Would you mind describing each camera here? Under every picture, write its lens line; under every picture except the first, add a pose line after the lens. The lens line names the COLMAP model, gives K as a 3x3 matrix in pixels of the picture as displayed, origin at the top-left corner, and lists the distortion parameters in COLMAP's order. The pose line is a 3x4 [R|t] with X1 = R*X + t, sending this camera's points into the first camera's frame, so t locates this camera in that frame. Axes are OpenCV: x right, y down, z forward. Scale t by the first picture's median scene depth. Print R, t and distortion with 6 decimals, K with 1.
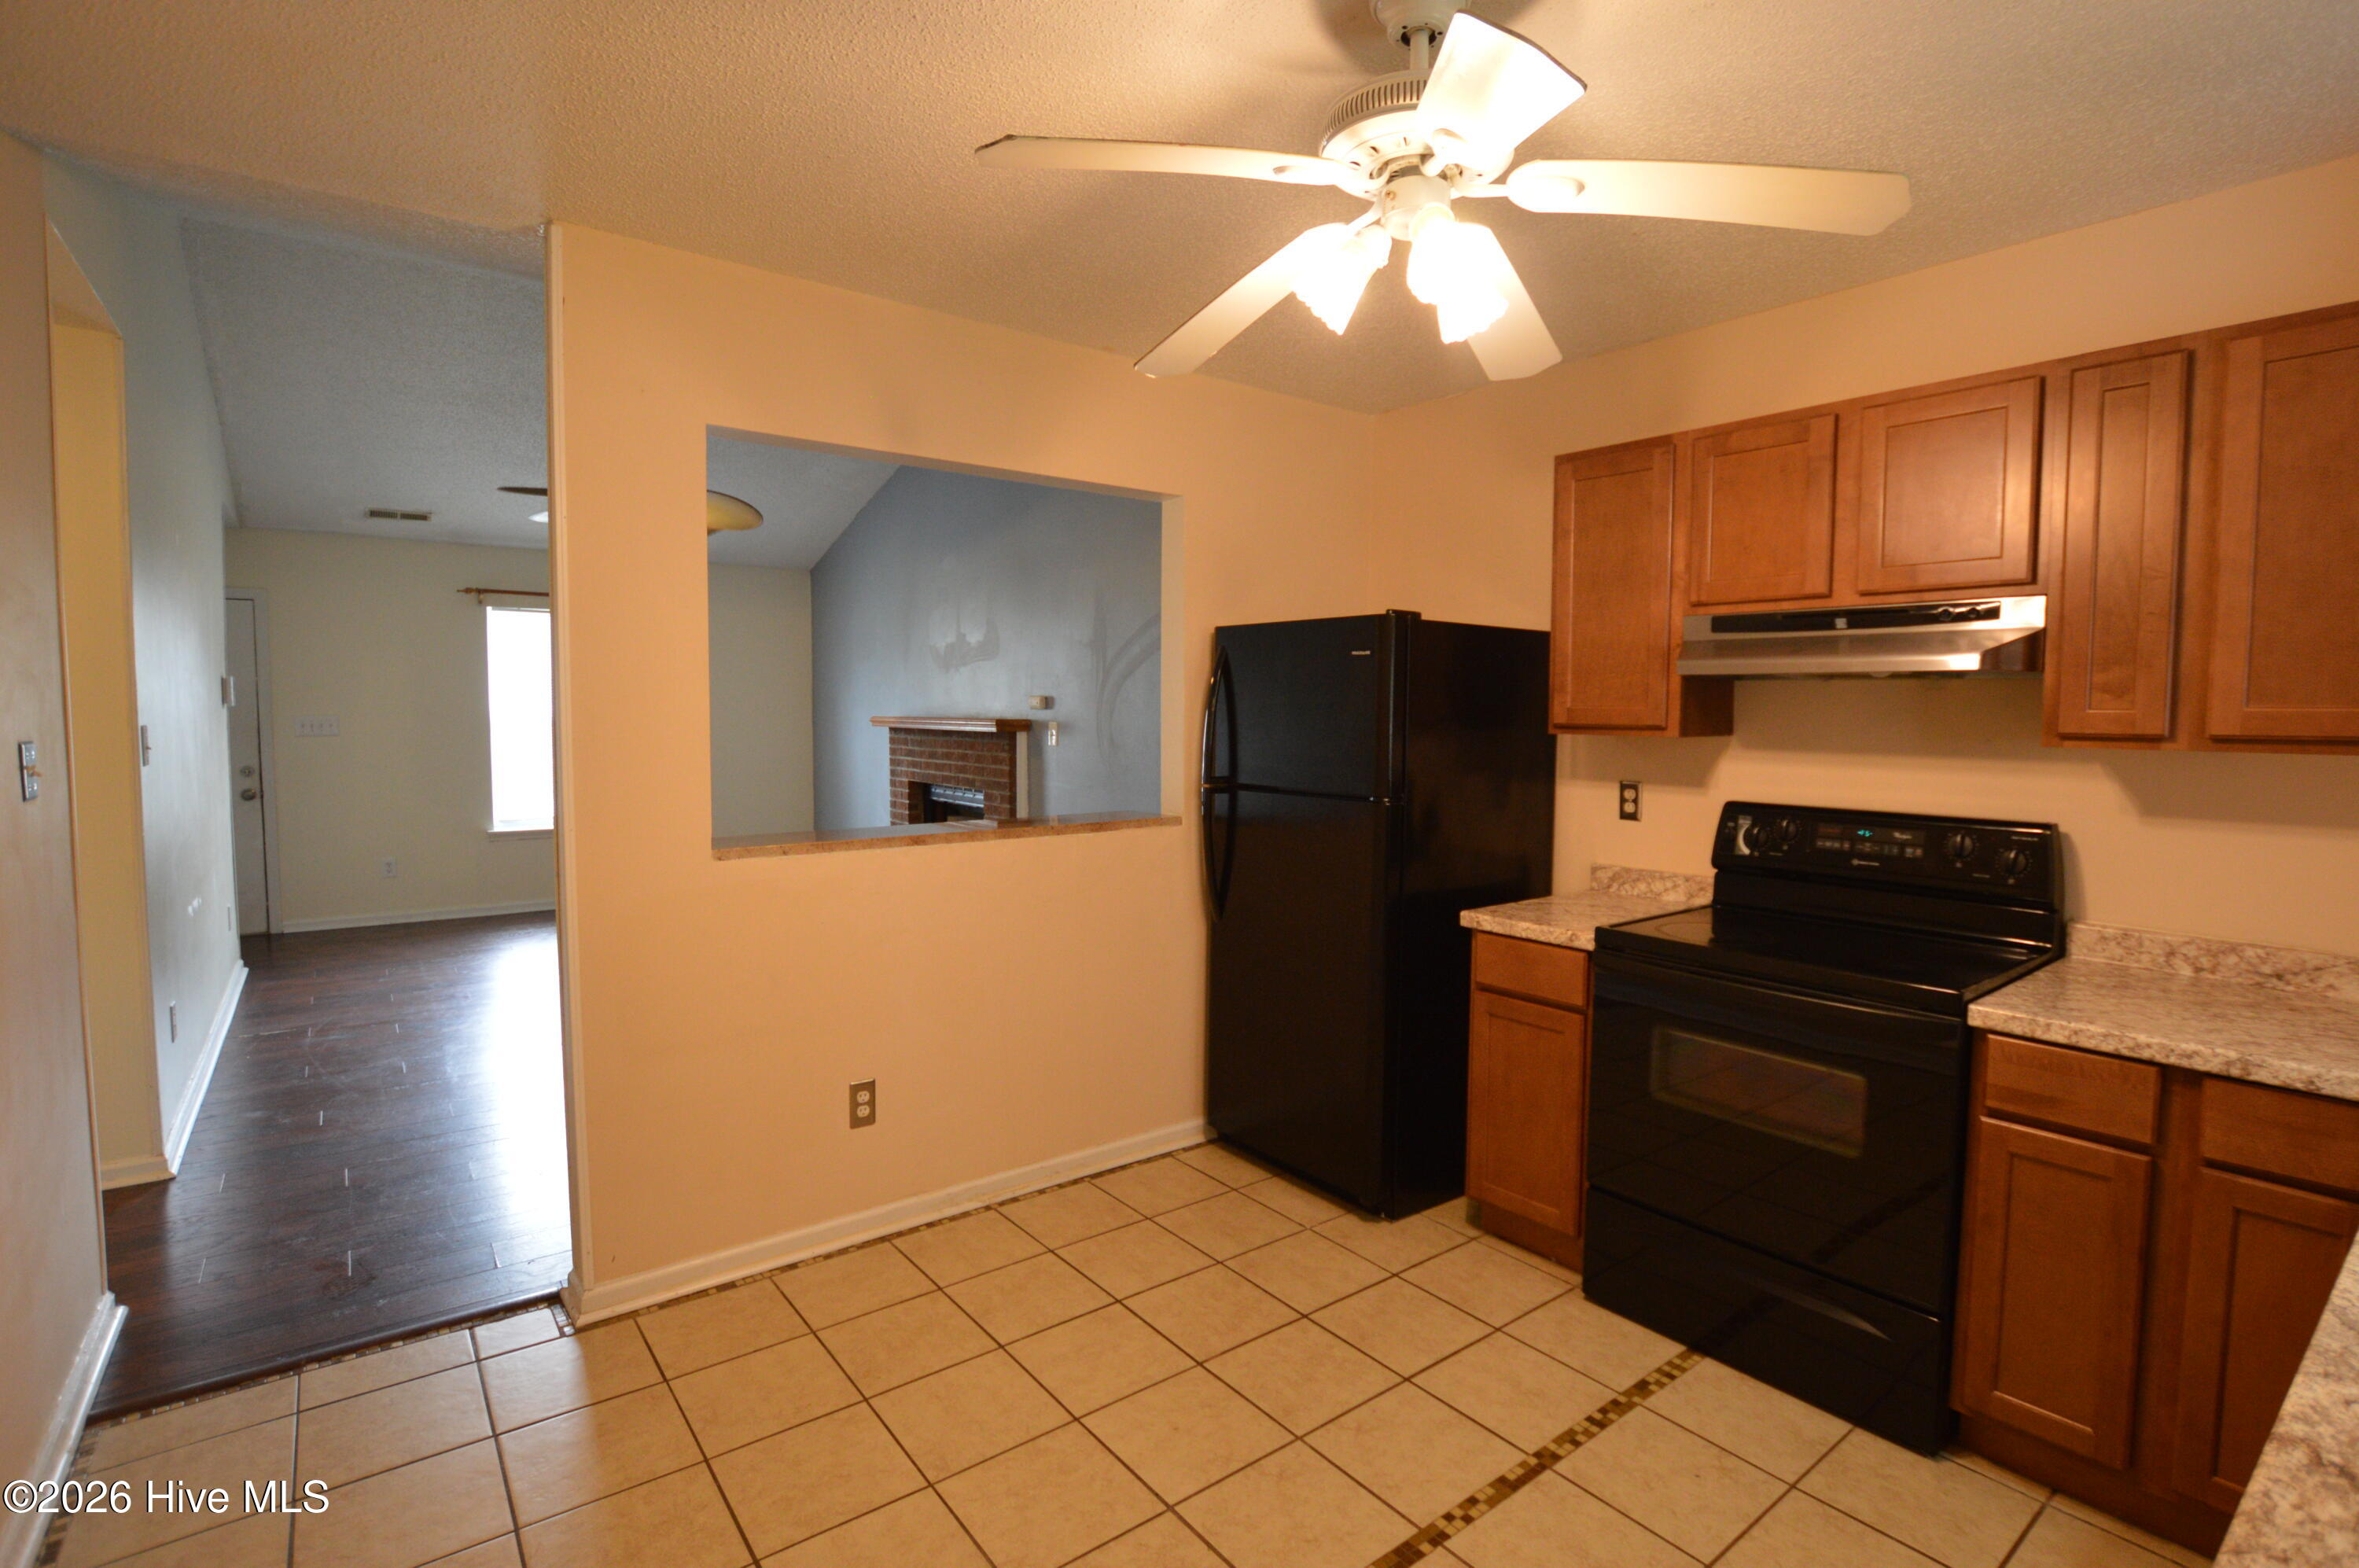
lens RADIAL K [[1092.8, 0, 1202.8], [0, 1092.8, 777.5], [0, 0, 1]] dist [-0.014070, -0.000528]
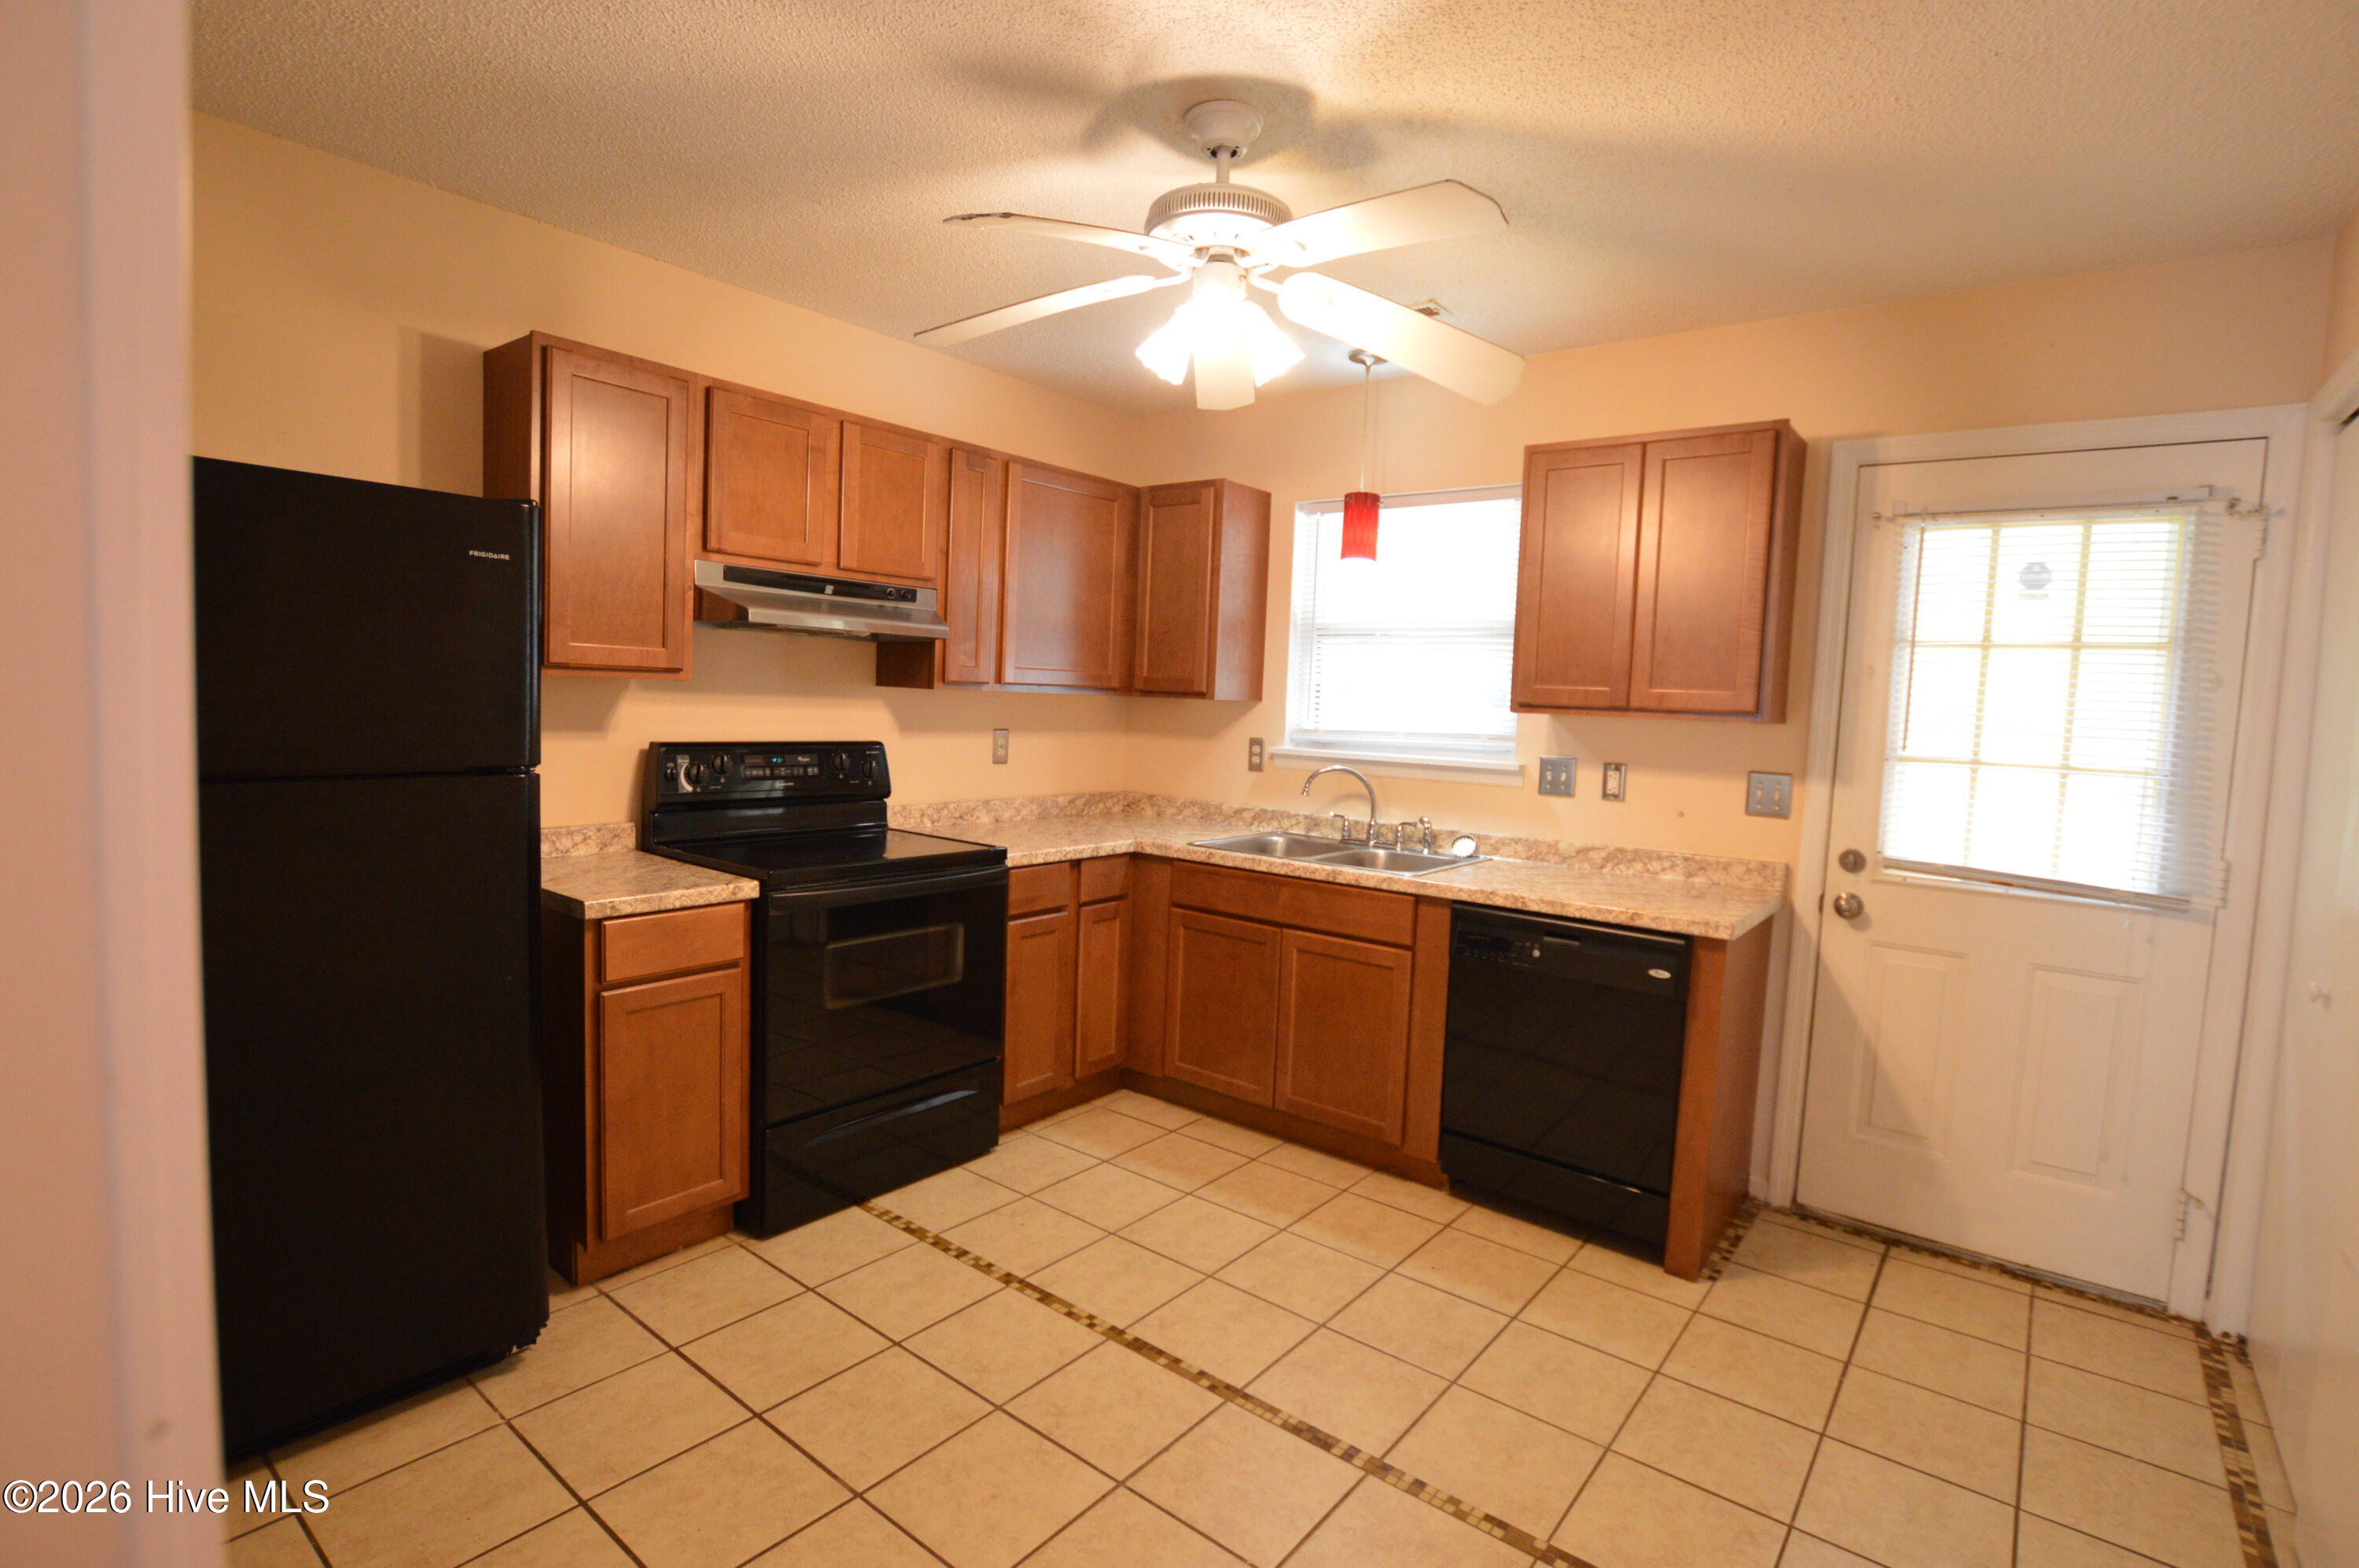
lens RADIAL K [[1092.8, 0, 1188.8], [0, 1092.8, 779.6], [0, 0, 1]] dist [-0.014070, -0.000528]
pose [[-0.212133, -0.091888, 0.972911, -0.723384], [0.015800, 0.995117, 0.097431, -0.041458], [-0.977113, 0.036041, -0.209646, 0.866504]]
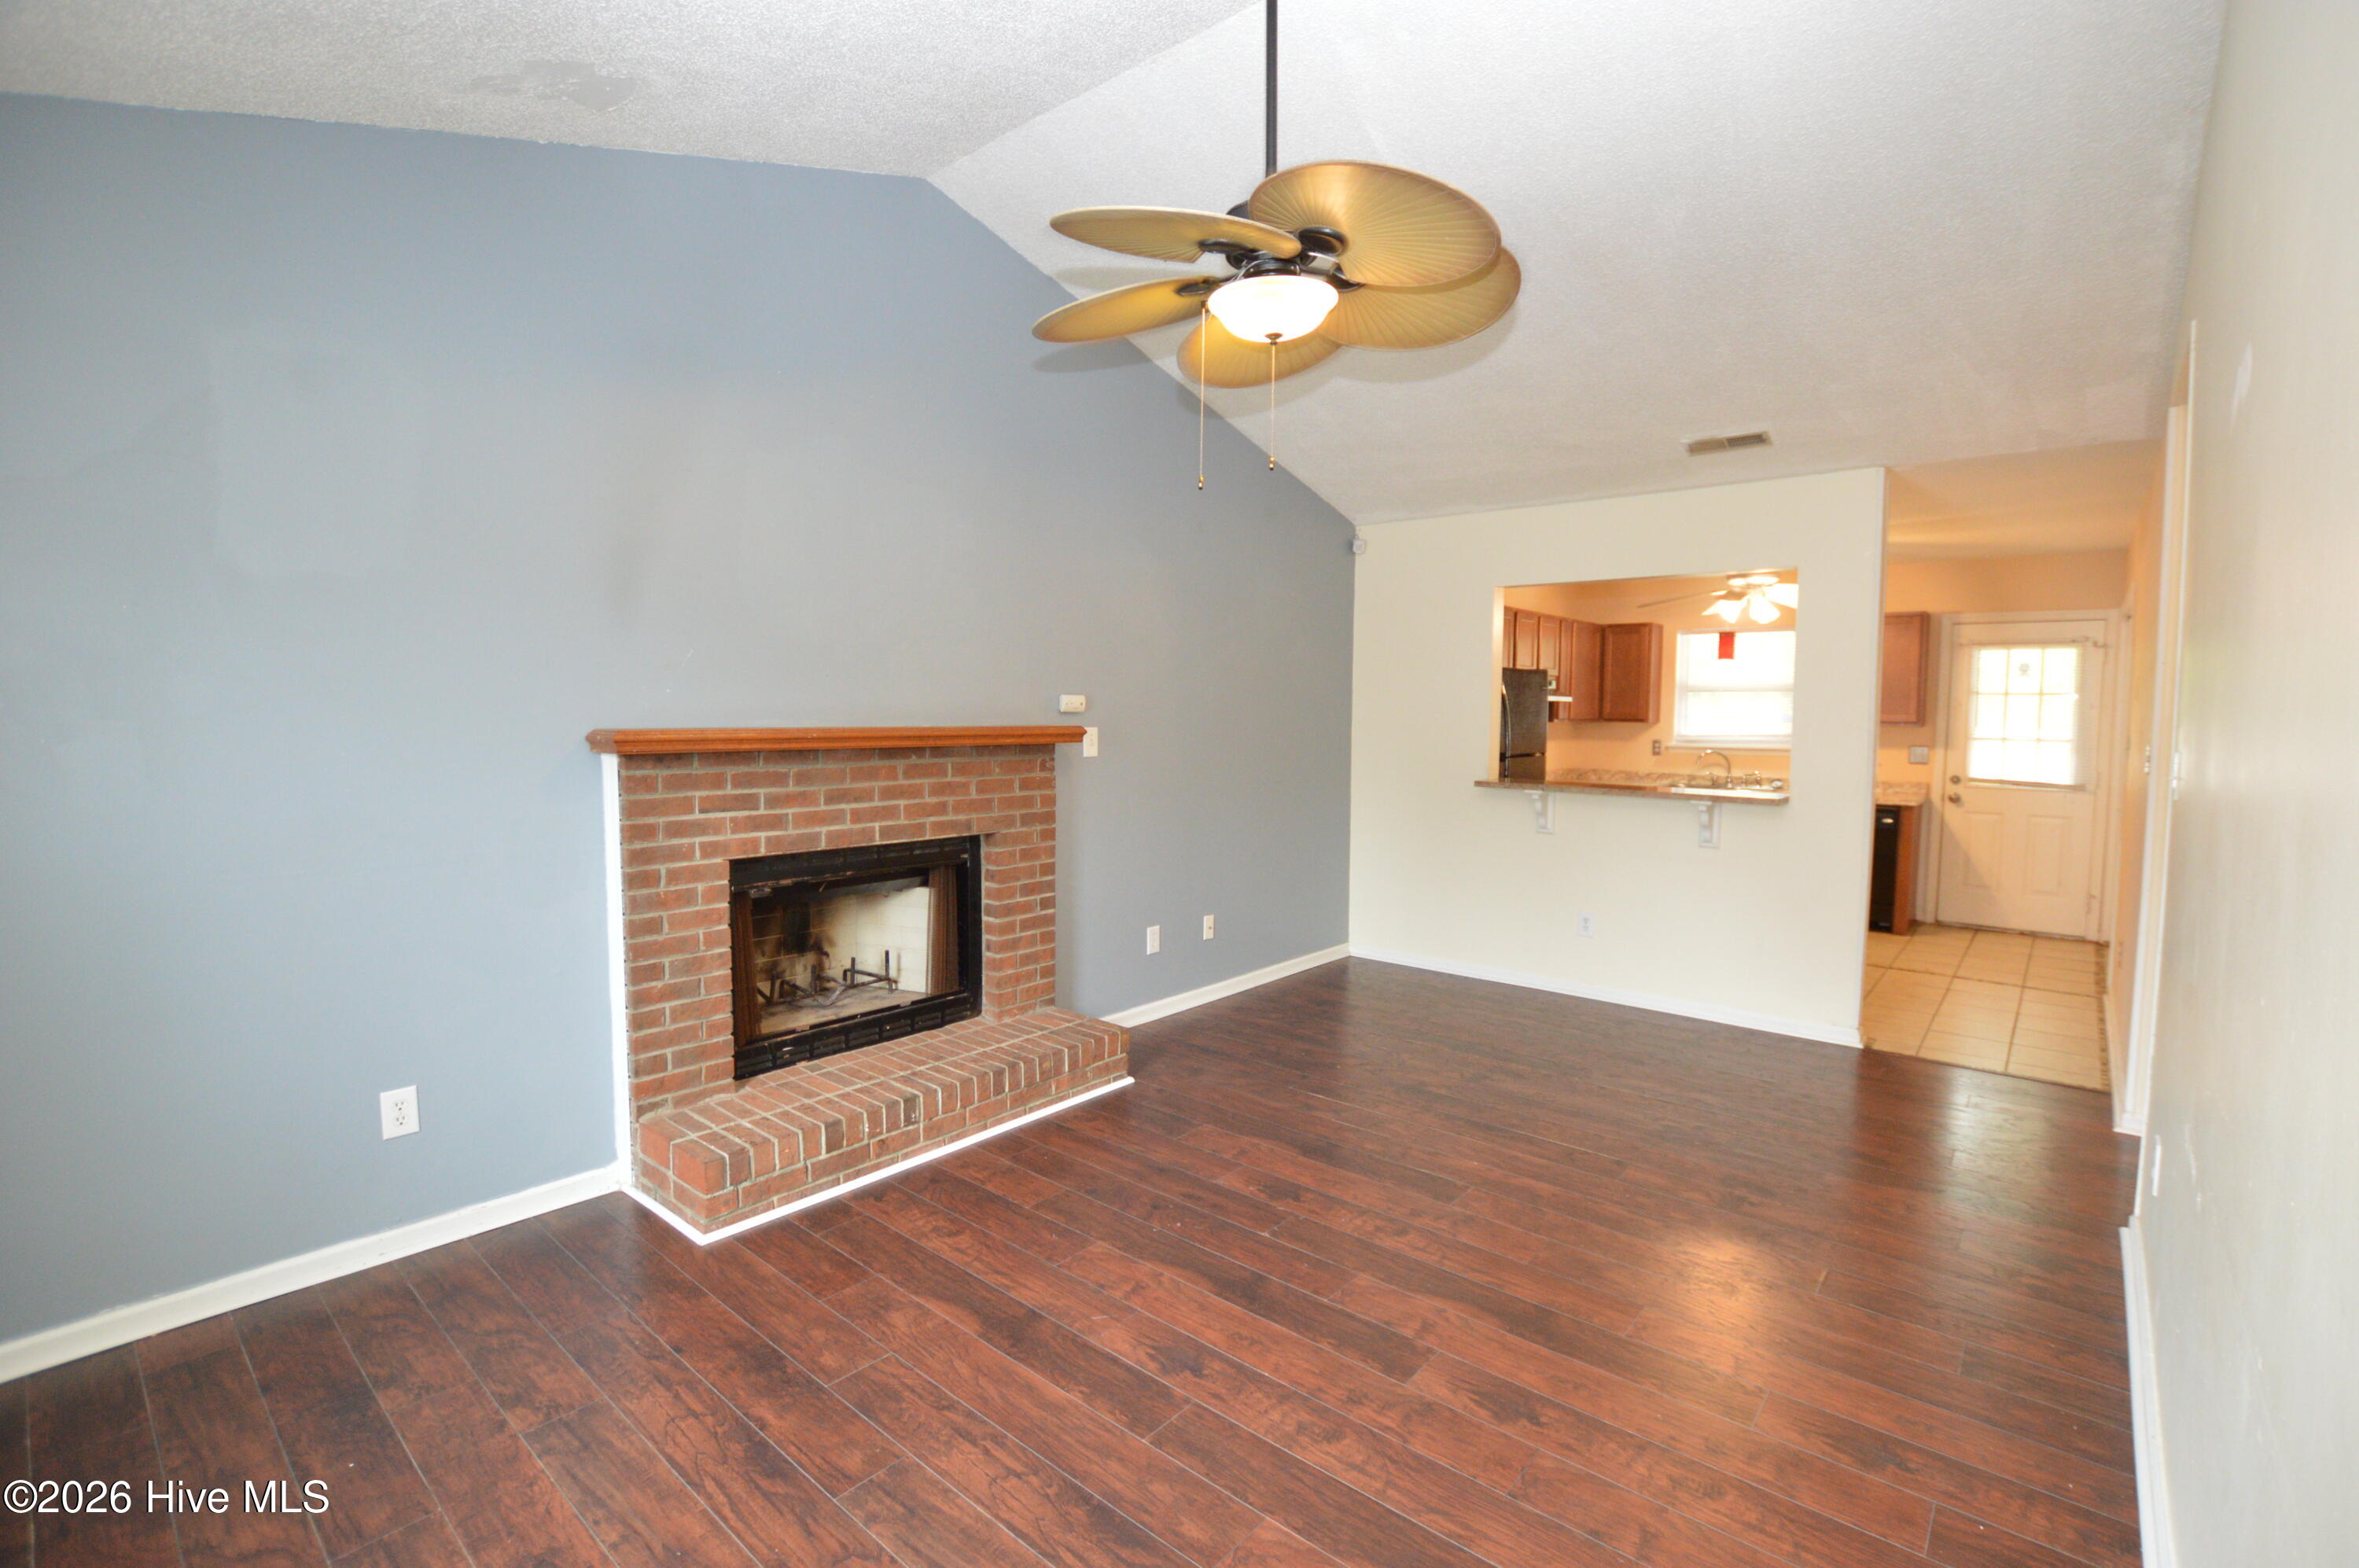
lens RADIAL K [[1065.7, 0, 1199.6], [0, 1065.7, 782.1], [0, 0, 1]] dist [-0.006479, -0.000457]
pose [[-0.203381, -0.075753, 0.976165, -1.949499], [0.045686, 0.995182, 0.086747, -0.149200], [-0.978033, 0.062240, -0.198940, 2.284288]]
